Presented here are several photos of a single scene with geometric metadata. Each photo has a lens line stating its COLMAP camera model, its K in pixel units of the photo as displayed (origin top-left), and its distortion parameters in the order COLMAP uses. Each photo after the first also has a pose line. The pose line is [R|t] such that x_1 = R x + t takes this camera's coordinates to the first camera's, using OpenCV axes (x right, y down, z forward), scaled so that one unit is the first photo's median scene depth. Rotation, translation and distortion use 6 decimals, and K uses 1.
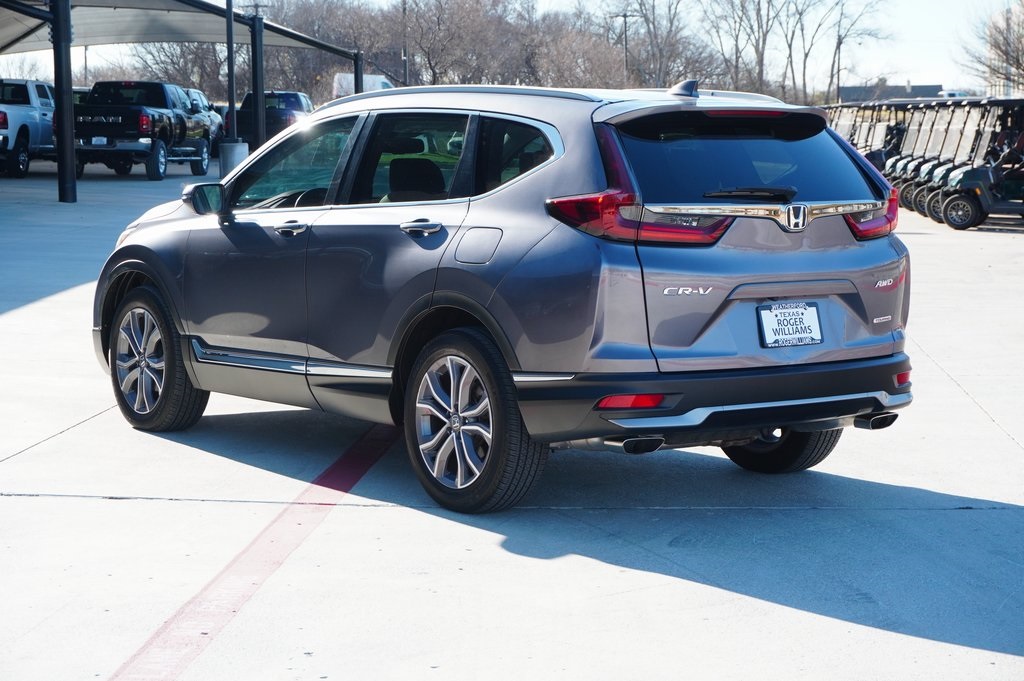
lens RADIAL K [[2299.1, 0, 511.8], [0, 2299.1, 340.3], [0, 0, 1]] dist [-0.229612, 0.000000]
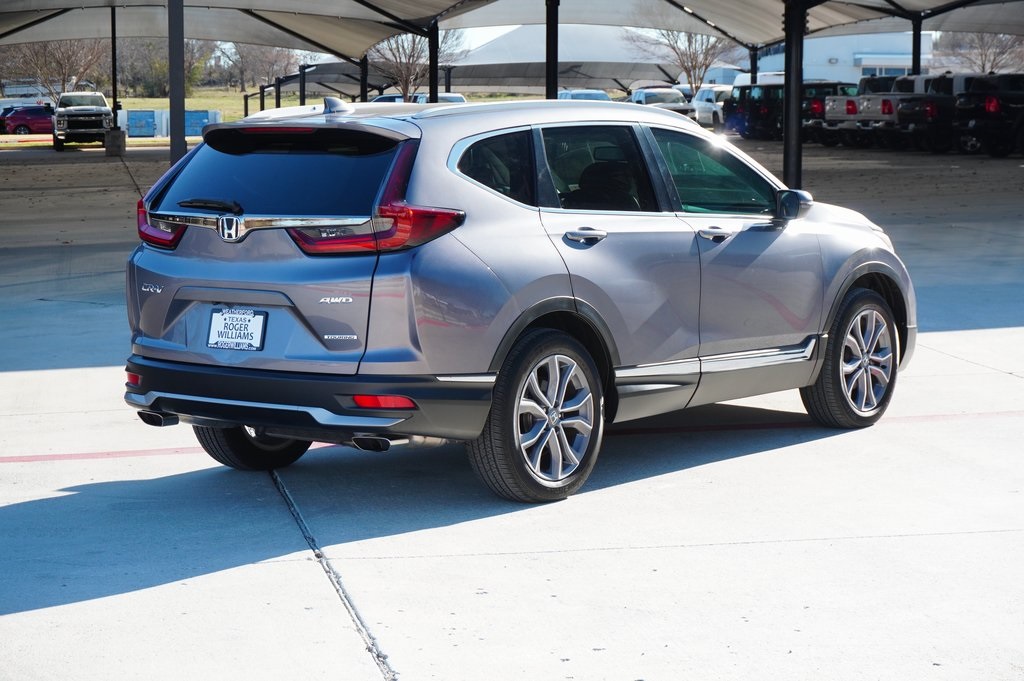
lens RADIAL K [[2101.1, 0, 511.6], [0, 2101.1, 342.1], [0, 0, 1]] dist [-0.096422, 0.000000]
pose [[0.274808, 0.086756, -0.957577, 1.091457], [-0.076624, 0.994729, 0.068132, -0.077210], [0.958441, 0.054650, 0.280007, 0.854556]]
